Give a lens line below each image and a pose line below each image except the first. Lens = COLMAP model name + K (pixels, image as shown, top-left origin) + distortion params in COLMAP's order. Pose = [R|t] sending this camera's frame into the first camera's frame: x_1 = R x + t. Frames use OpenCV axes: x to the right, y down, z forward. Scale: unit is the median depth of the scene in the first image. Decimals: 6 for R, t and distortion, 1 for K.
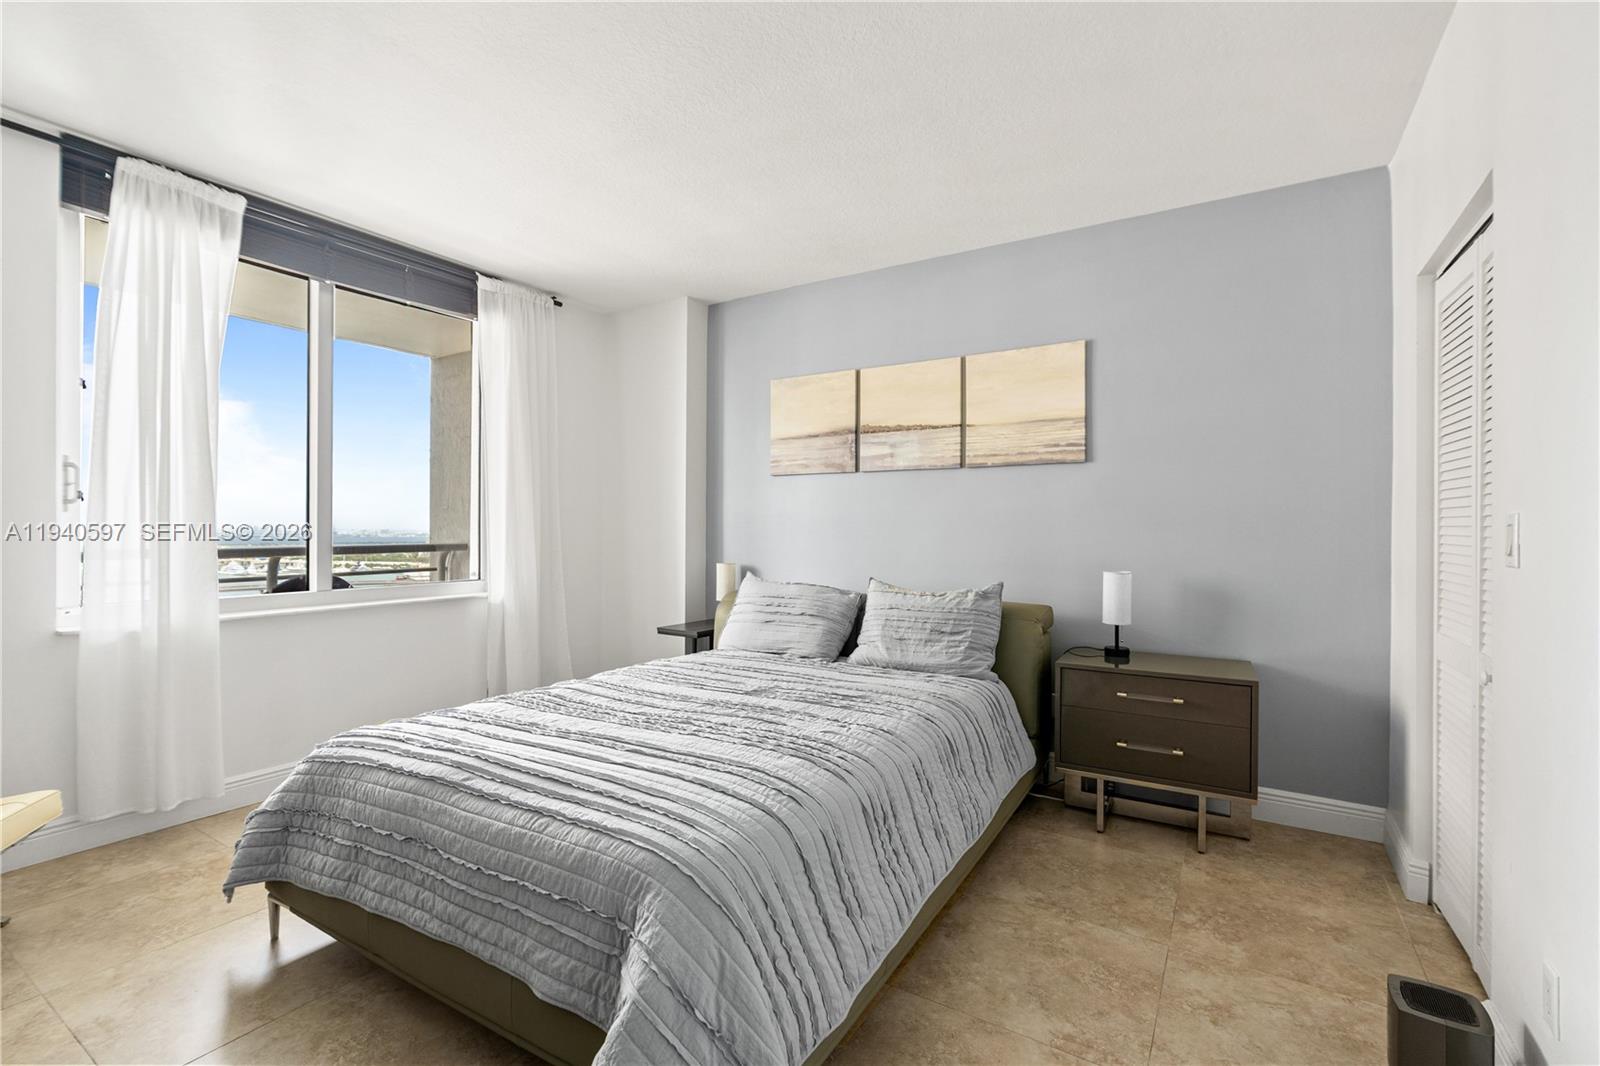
lens RADIAL K [[709.0, 0, 792.4], [0, 709.0, 523.8], [0, 0, 1]] dist [-0.004387, 0.000569]
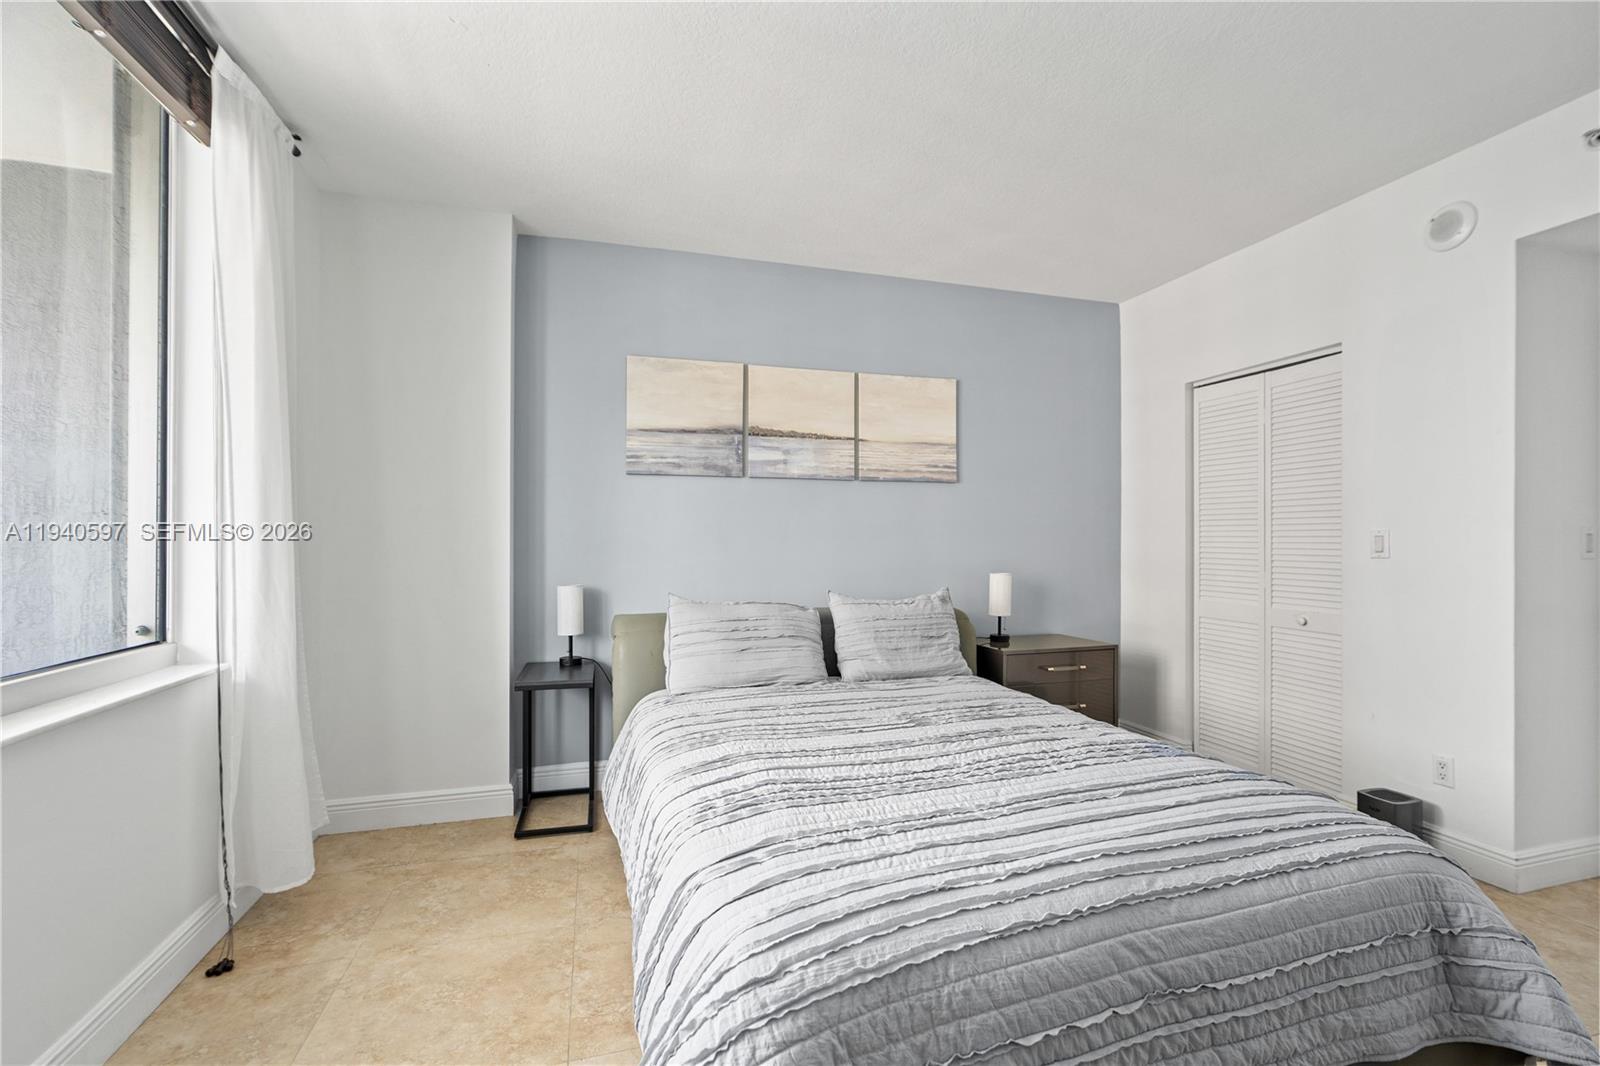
lens RADIAL K [[706.8, 0, 804.3], [0, 706.8, 535.1], [0, 0, 1]] dist [-0.003982, 0.000556]
pose [[0.658816, 0.002337, 0.752300, -0.624301], [-0.002084, 0.999997, -0.001281, 0.002965], [-0.752301, -0.000725, 0.658819, 0.399268]]
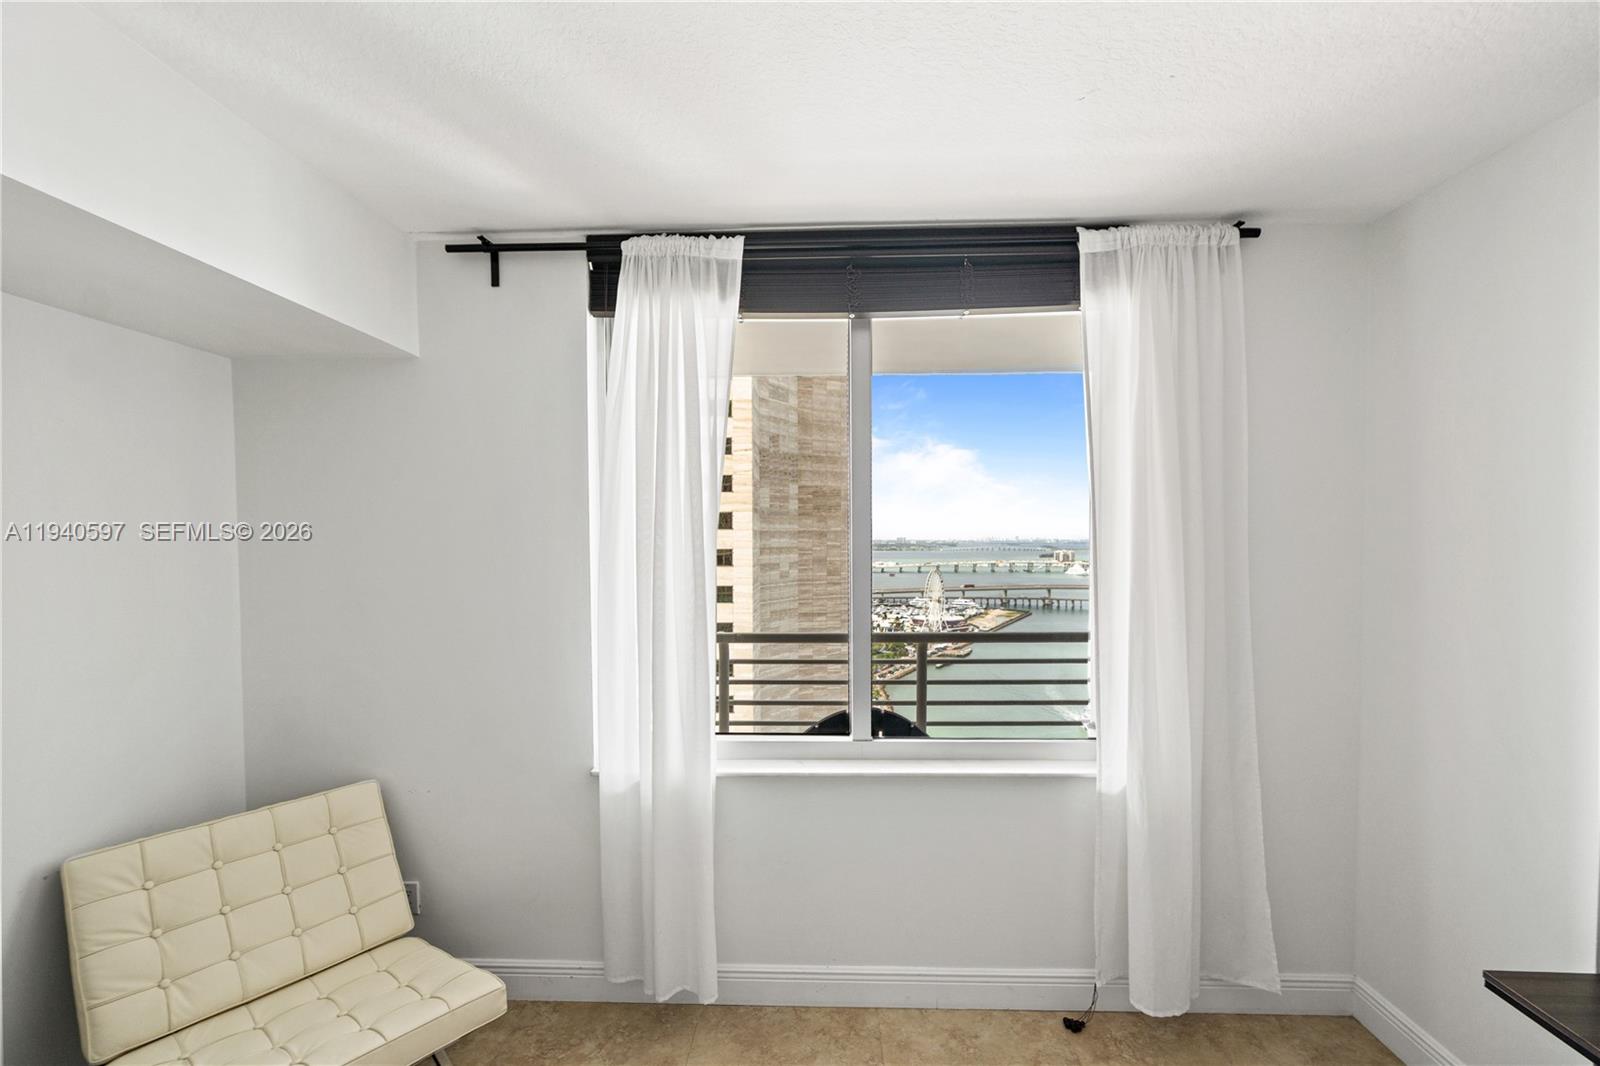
lens RADIAL K [[710.9, 0, 798.8], [0, 710.9, 554.2], [0, 0, 1]] dist [-0.008248, 0.005707]
pose [[0.505624, 0.016107, -0.862603, -0.060395], [0.010159, 0.999645, 0.024621, -0.117948], [0.862694, -0.021212, 0.505281, 0.577040]]
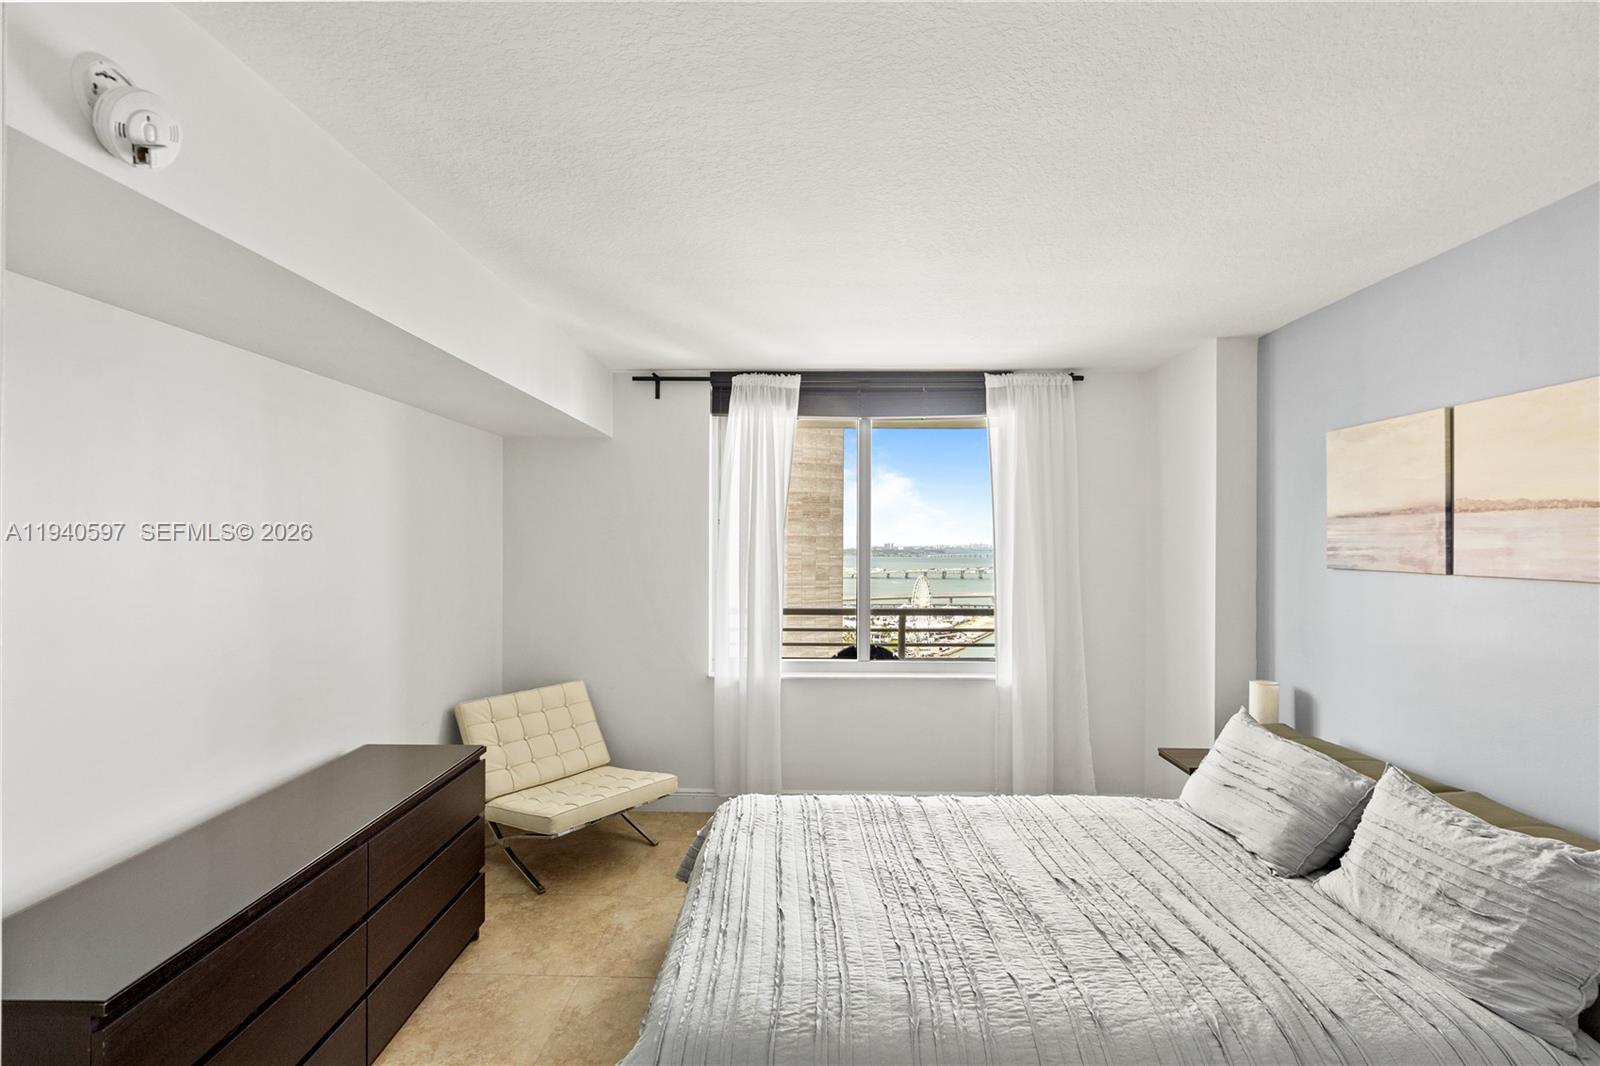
lens RADIAL K [[717.0, 0, 800.1], [0, 717.0, 538.0], [0, 0, 1]] dist [-0.001595, 0.001809]
pose [[0.522765, -0.006026, -0.852455, 0.376359], [0.002874, 0.999982, -0.005307, -0.119325], [0.852472, 0.000325, 0.522773, 0.232233]]
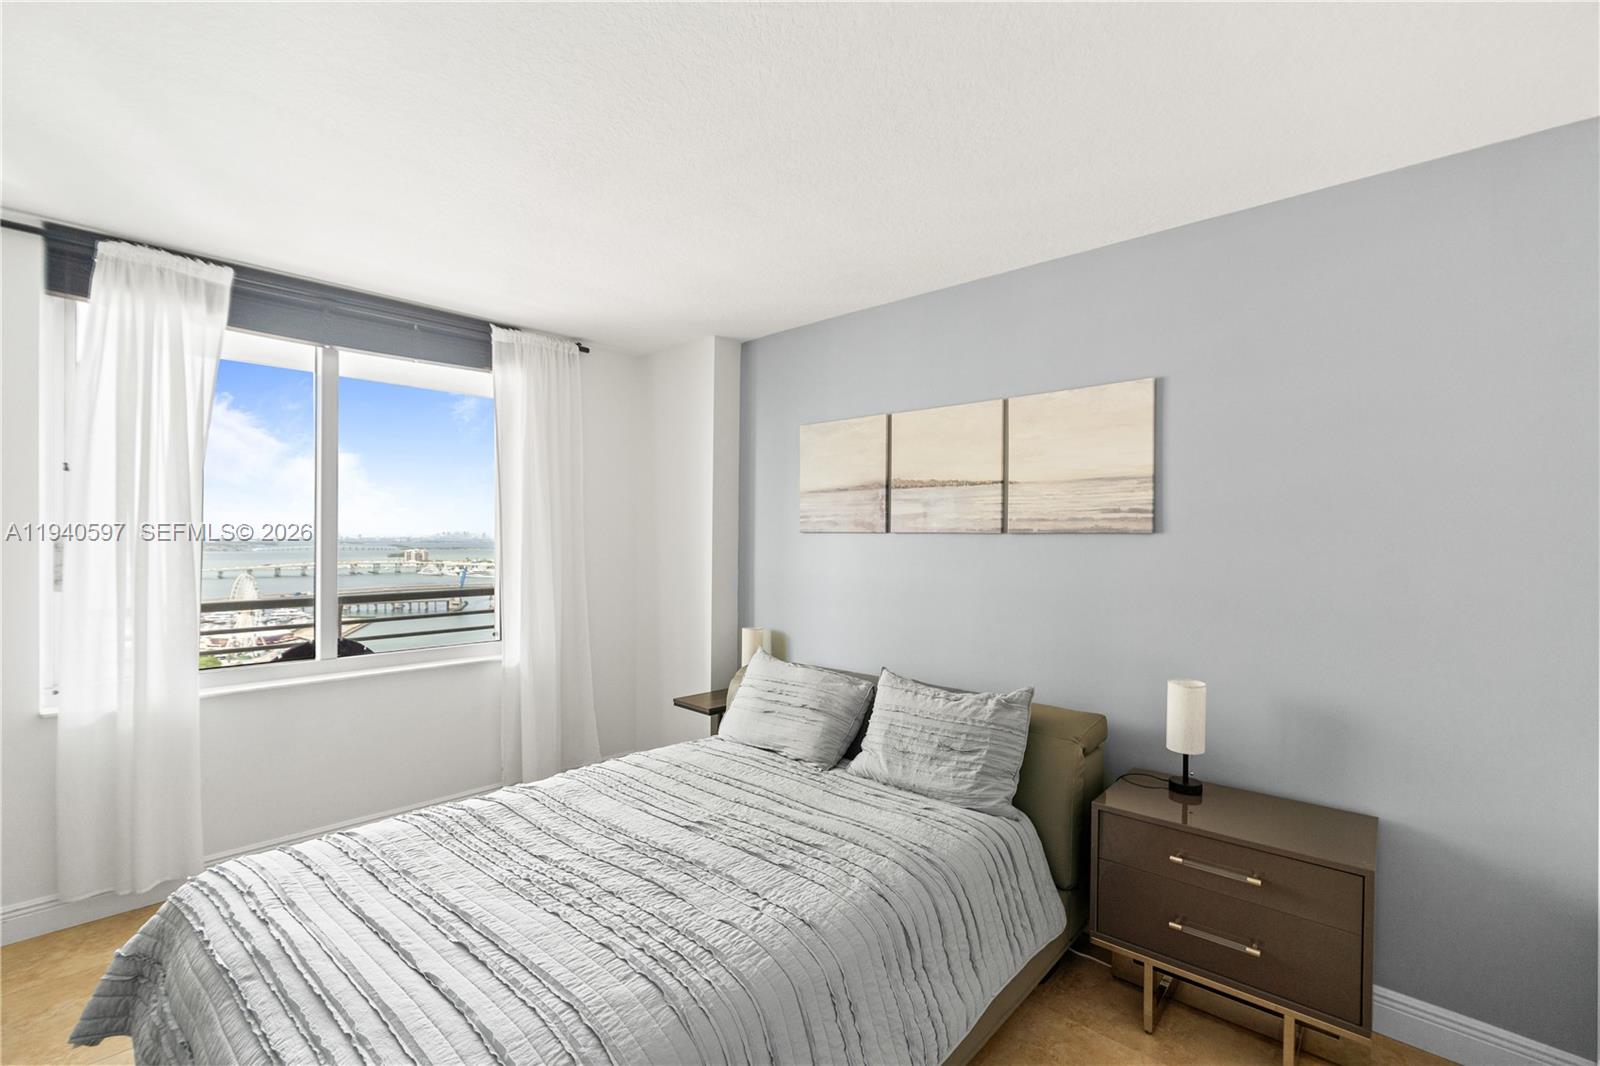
lens RADIAL K [[706.0, 0, 801.3], [0, 706.0, 536.7], [0, 0, 1]] dist [-0.004381, 0.001135]
pose [[0.983200, 0.003574, -0.182499, 0.167391], [-0.002739, 0.999985, 0.004829, -0.083274], [0.182513, -0.004248, 0.983194, 0.154374]]
